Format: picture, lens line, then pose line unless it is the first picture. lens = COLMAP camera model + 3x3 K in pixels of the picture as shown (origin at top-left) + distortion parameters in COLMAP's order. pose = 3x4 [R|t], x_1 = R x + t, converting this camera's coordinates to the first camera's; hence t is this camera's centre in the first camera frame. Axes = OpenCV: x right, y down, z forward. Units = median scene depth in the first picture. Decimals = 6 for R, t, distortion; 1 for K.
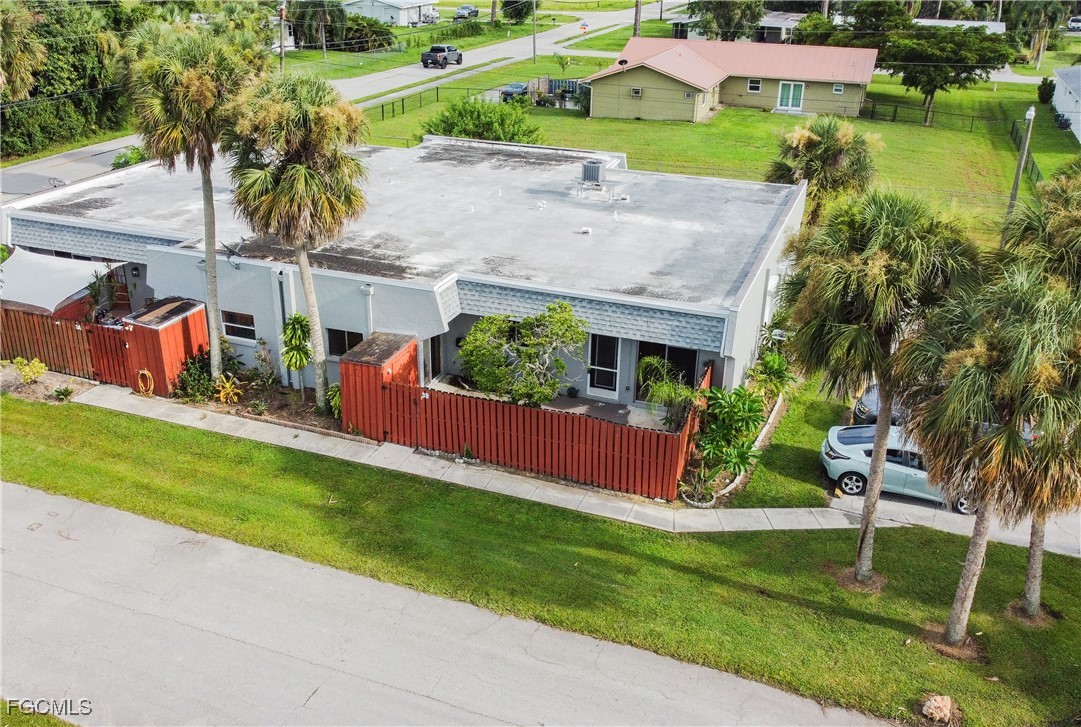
lens RADIAL K [[981.5, 0, 528.9], [0, 981.5, 363.6], [0, 0, 1]] dist [0.000792, -0.014587]
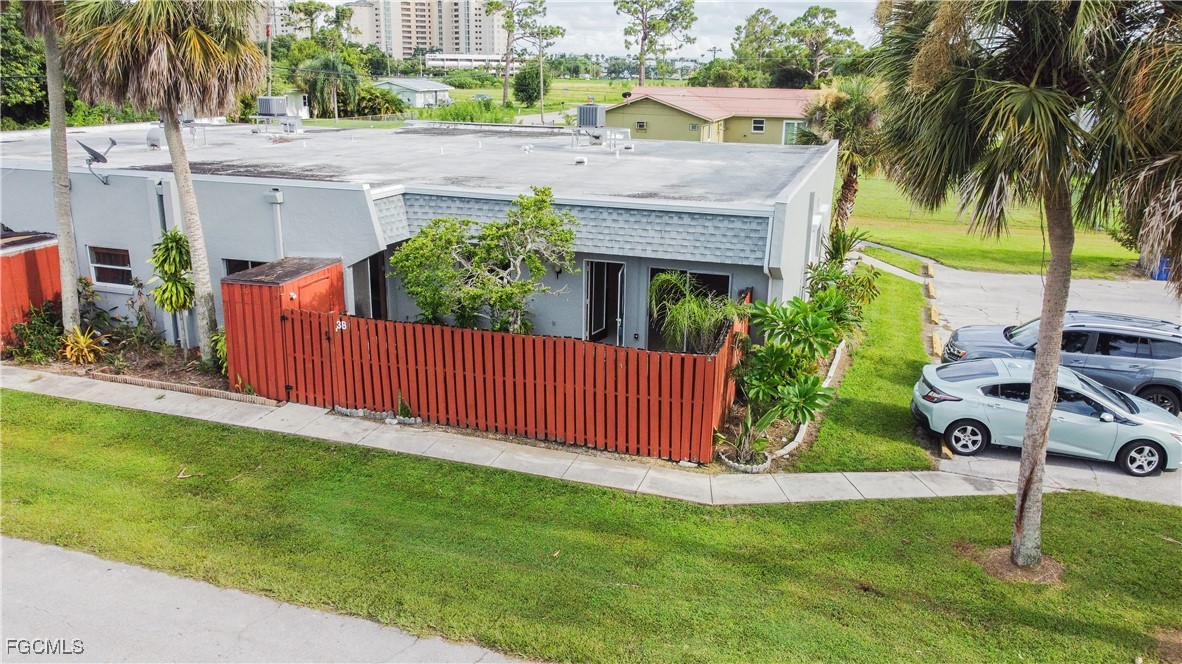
lens RADIAL K [[897.3, 0, 591.0], [0, 897.3, 332.0], [0, 0, 1]] dist [-0.002591, -0.004539]
pose [[0.998816, -0.011751, 0.047208, 0.037479], [0.017824, 0.991306, -0.130367, 0.117930], [-0.045265, 0.131054, 0.990341, 0.359926]]
